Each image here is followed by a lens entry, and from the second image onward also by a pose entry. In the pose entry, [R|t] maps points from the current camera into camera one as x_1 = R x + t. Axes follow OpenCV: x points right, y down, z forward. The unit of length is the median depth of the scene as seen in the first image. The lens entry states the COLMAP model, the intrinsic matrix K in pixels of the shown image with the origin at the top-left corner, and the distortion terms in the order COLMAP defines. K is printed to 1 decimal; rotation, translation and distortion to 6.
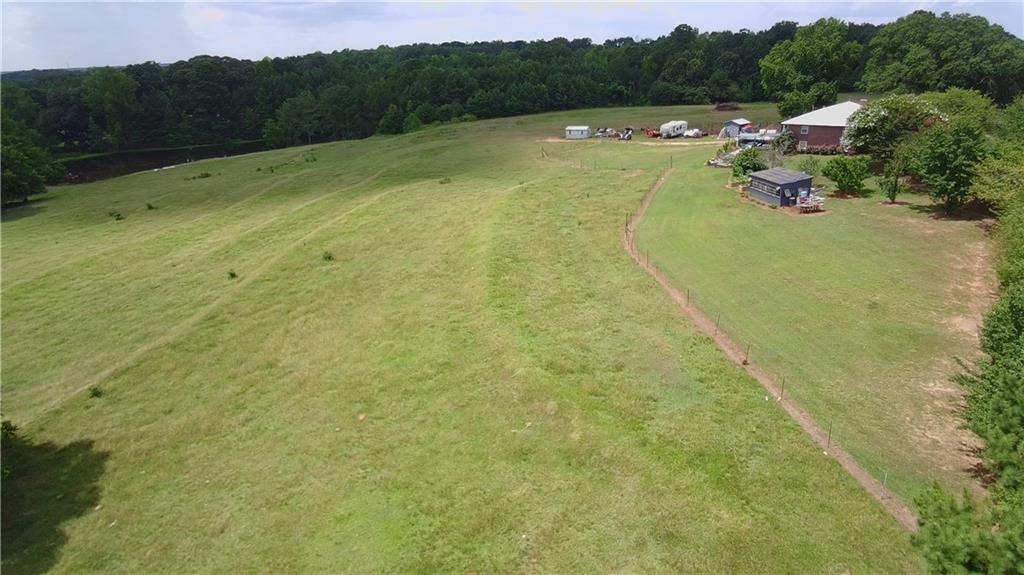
lens RADIAL K [[625.3, 0, 510.8], [0, 625.3, 282.5], [0, 0, 1]] dist [-0.067495, 0.052065]
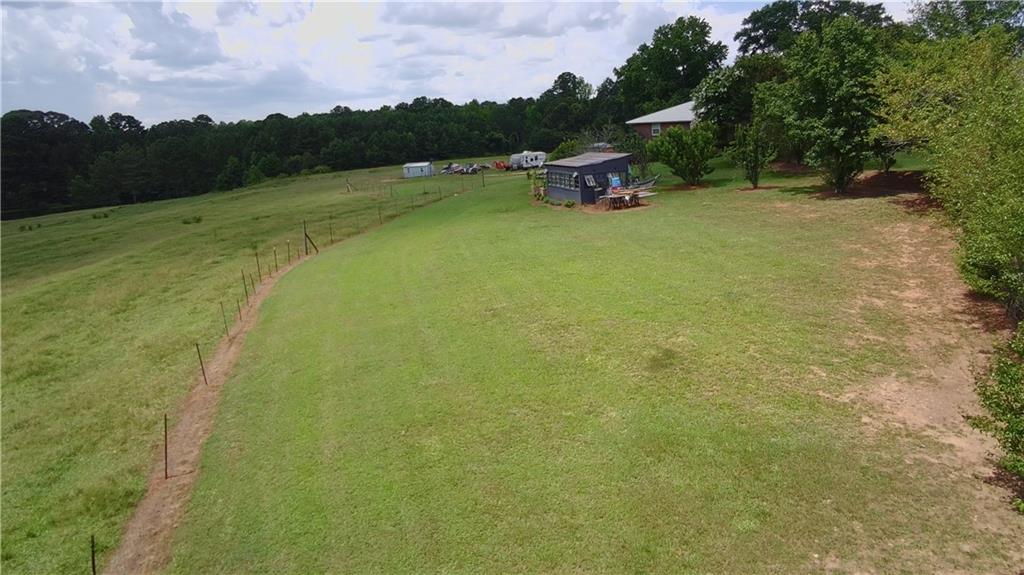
lens RADIAL K [[625.3, 0, 510.8], [0, 625.3, 282.5], [0, 0, 1]] dist [-0.067495, 0.052065]
pose [[0.993026, -0.041739, 0.110258, 0.298119], [0.054242, 0.992119, -0.112950, 0.018432], [-0.104675, 0.118143, 0.987464, 0.414008]]
